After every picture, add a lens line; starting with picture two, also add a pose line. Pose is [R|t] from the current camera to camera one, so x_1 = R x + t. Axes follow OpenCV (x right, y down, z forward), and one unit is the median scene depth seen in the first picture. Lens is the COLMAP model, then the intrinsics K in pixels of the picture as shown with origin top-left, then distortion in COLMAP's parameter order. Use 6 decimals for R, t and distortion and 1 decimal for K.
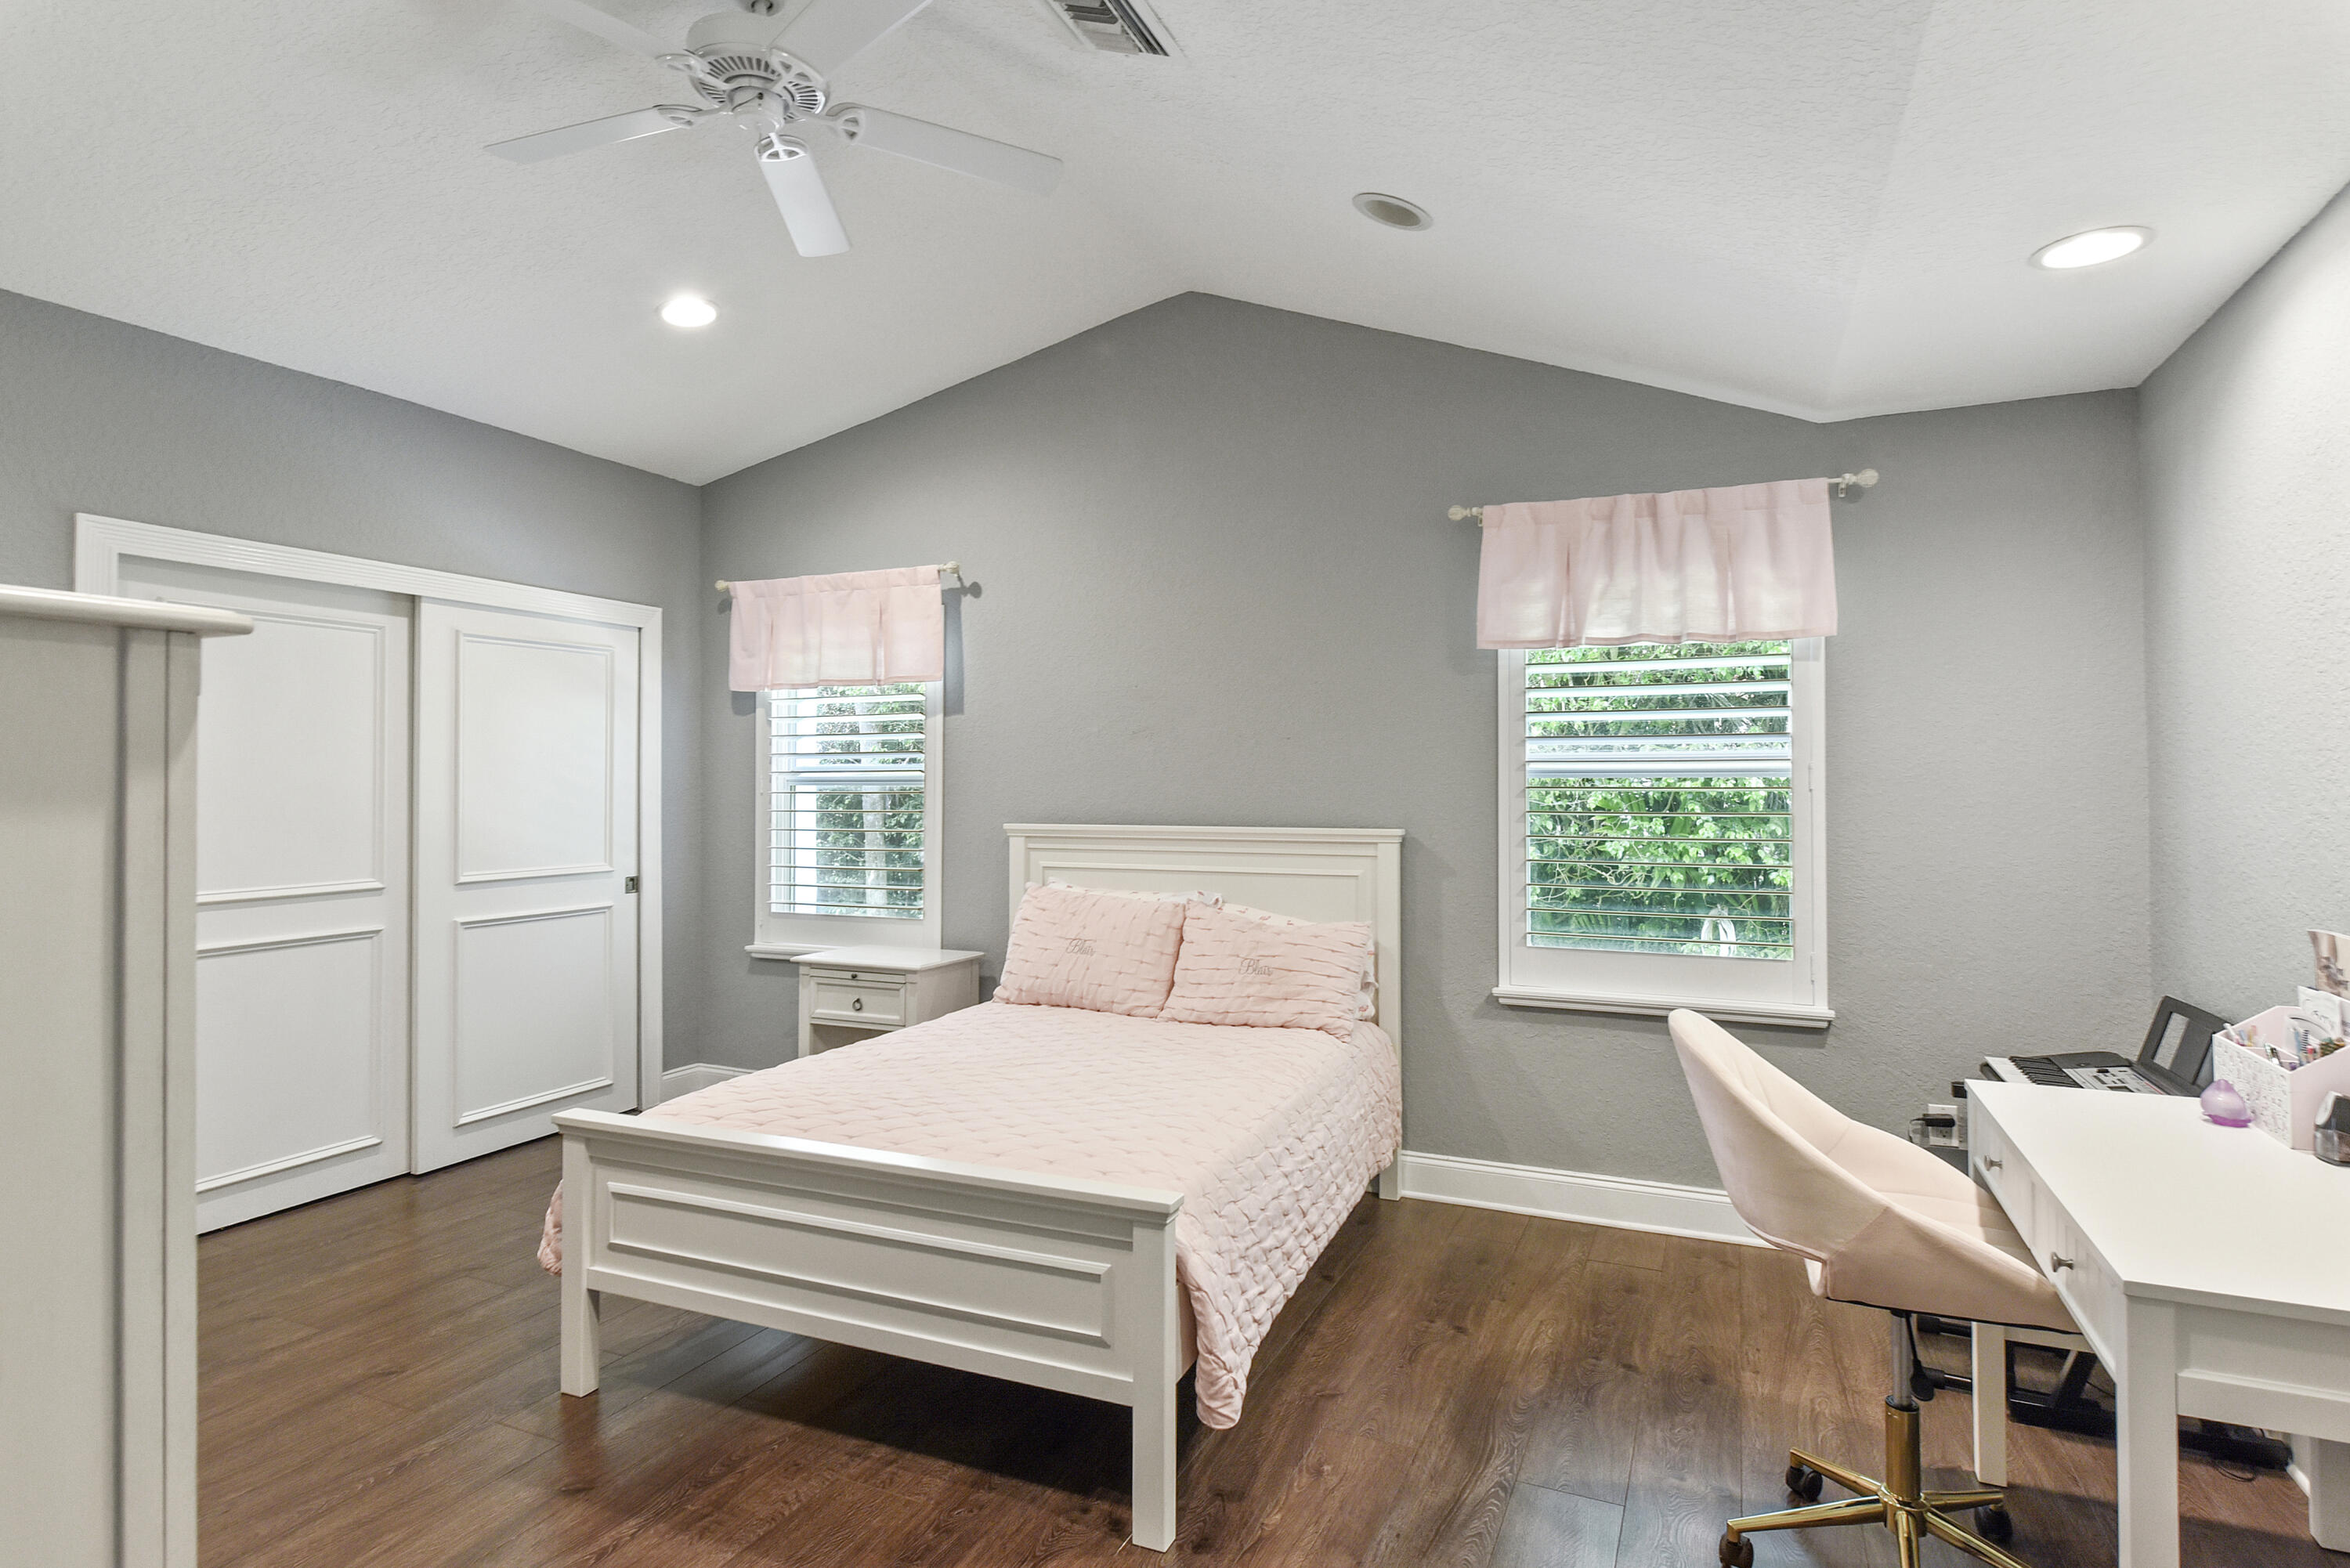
lens RADIAL K [[1249.7, 0, 1130.1], [0, 1249.7, 763.4], [0, 0, 1]] dist [-0.001431, -0.001322]
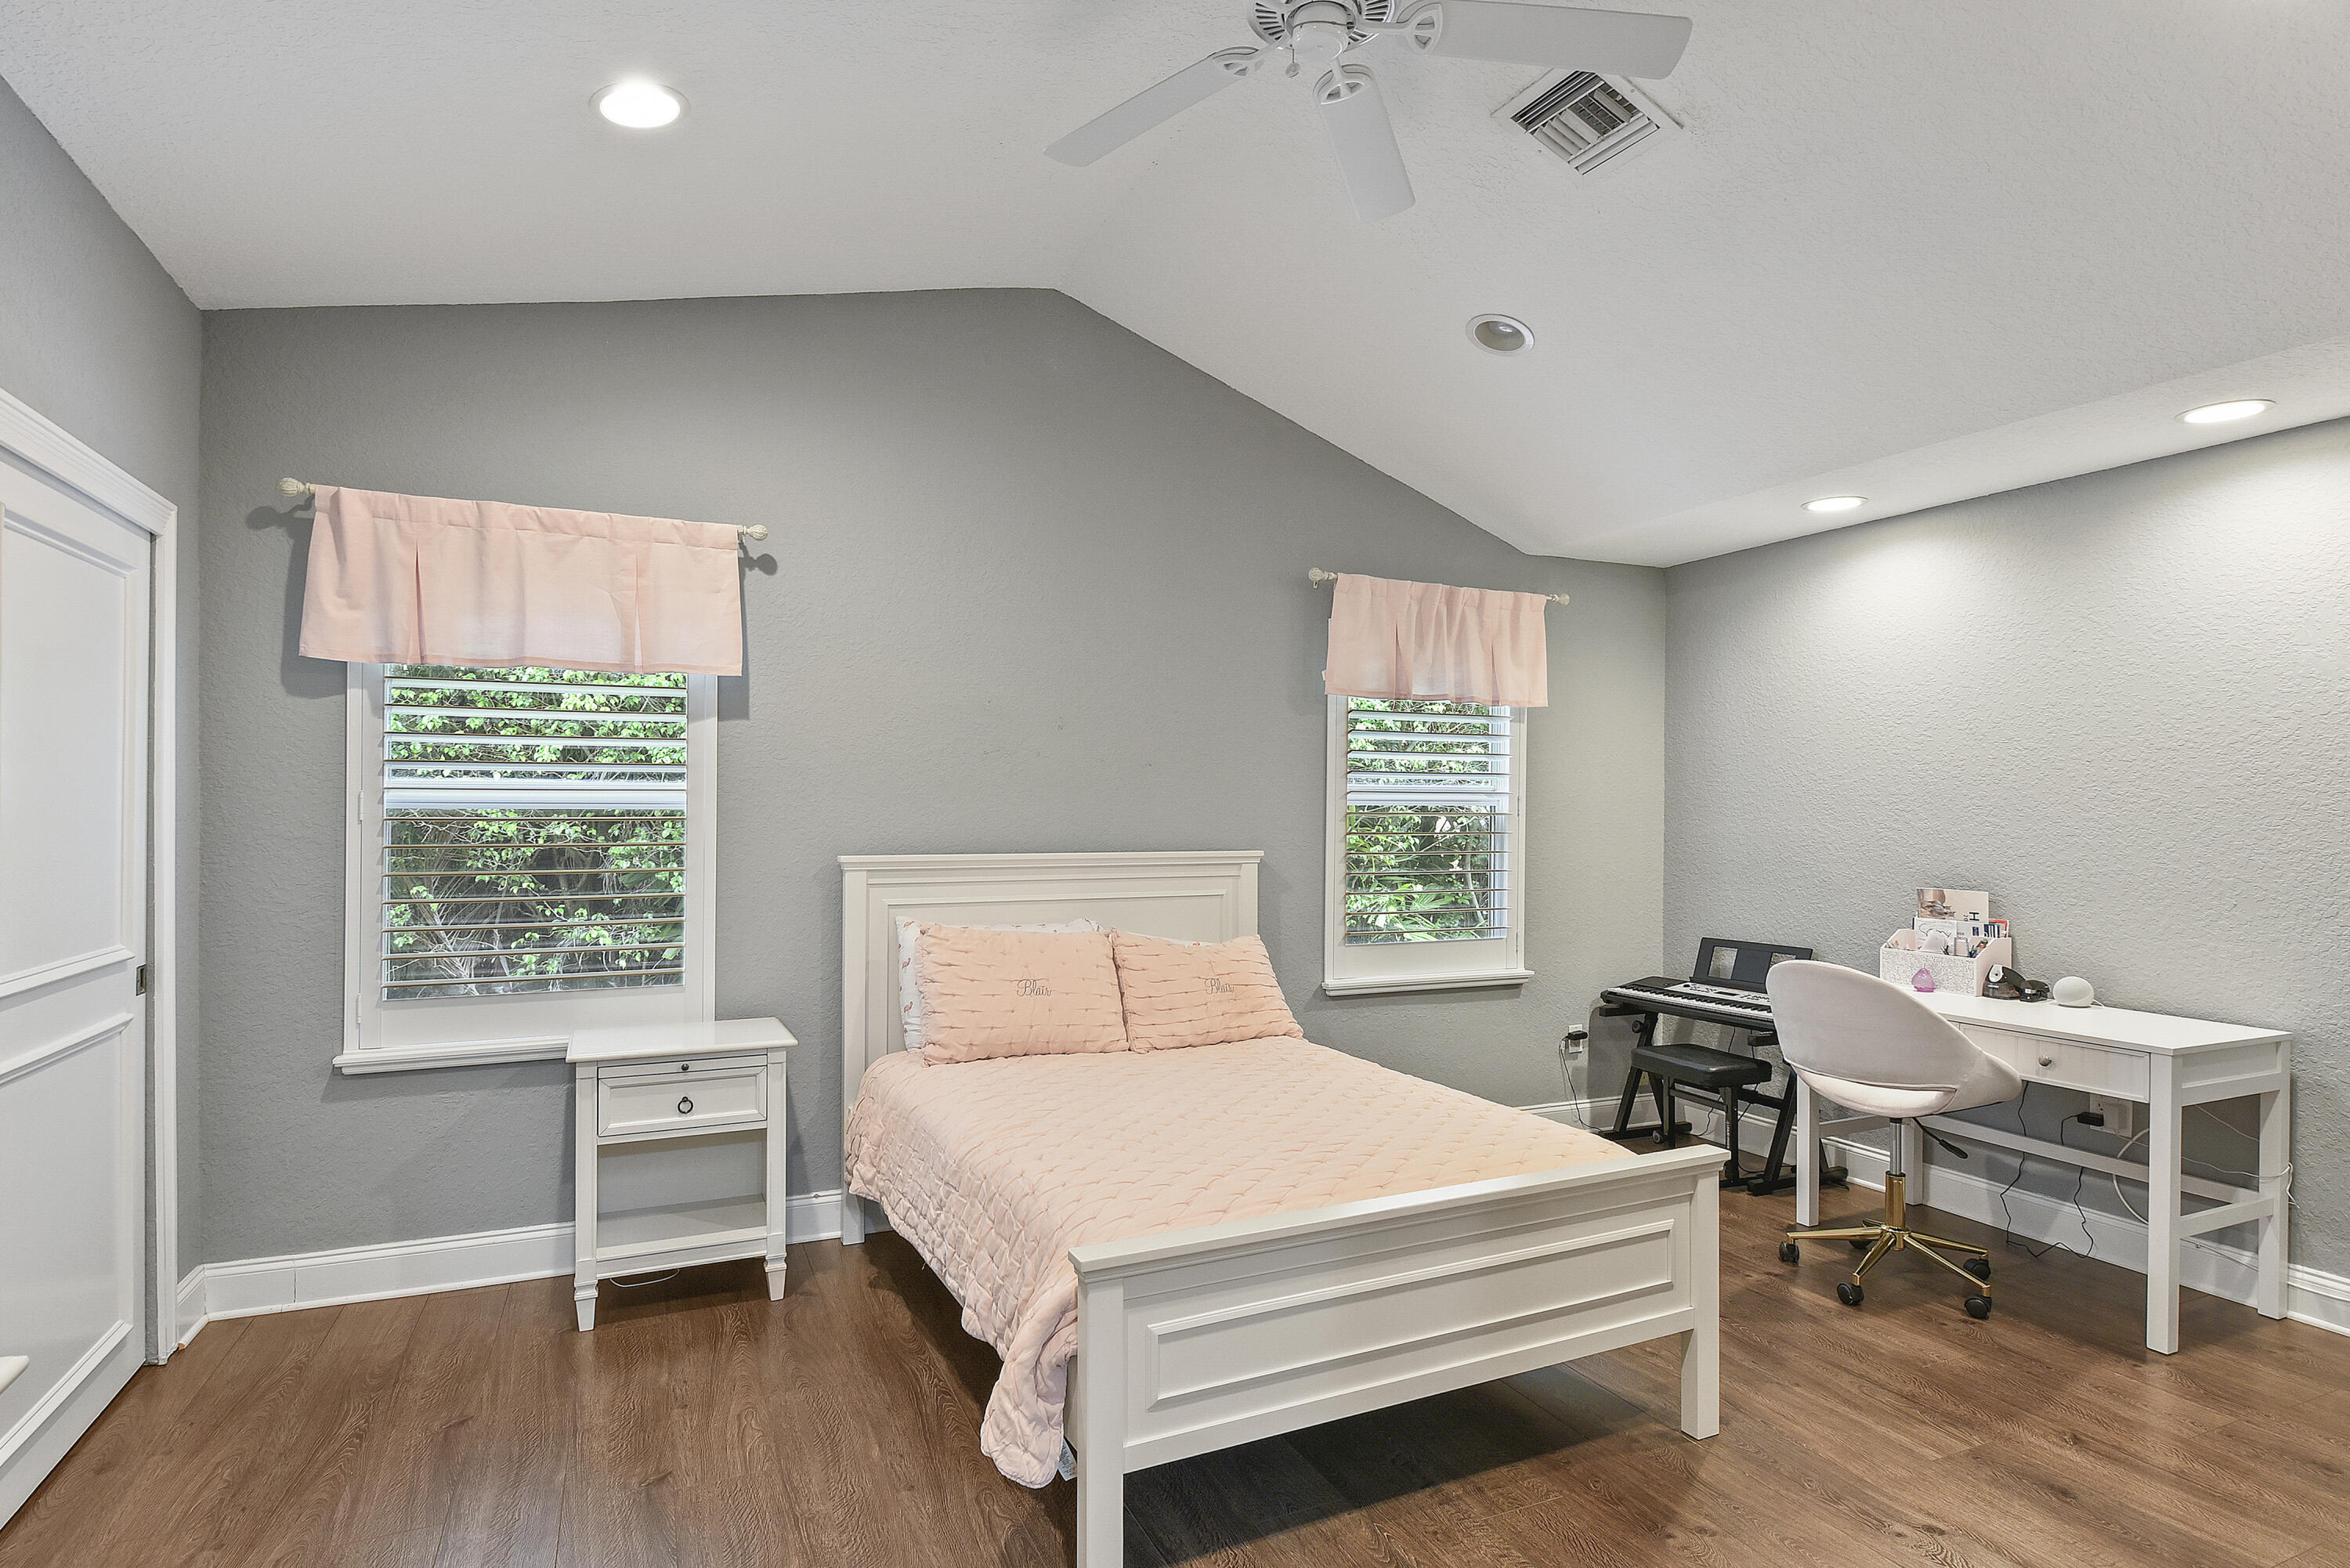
lens RADIAL K [[1239.7, 0, 1218.2], [0, 1239.7, 805.2], [0, 0, 1]] dist [0.000029, -0.001012]
pose [[0.642366, 0.006784, 0.766368, -0.660445], [-0.014701, 0.999886, 0.003471, 0.009303], [-0.766257, -0.013496, 0.642393, 0.328504]]
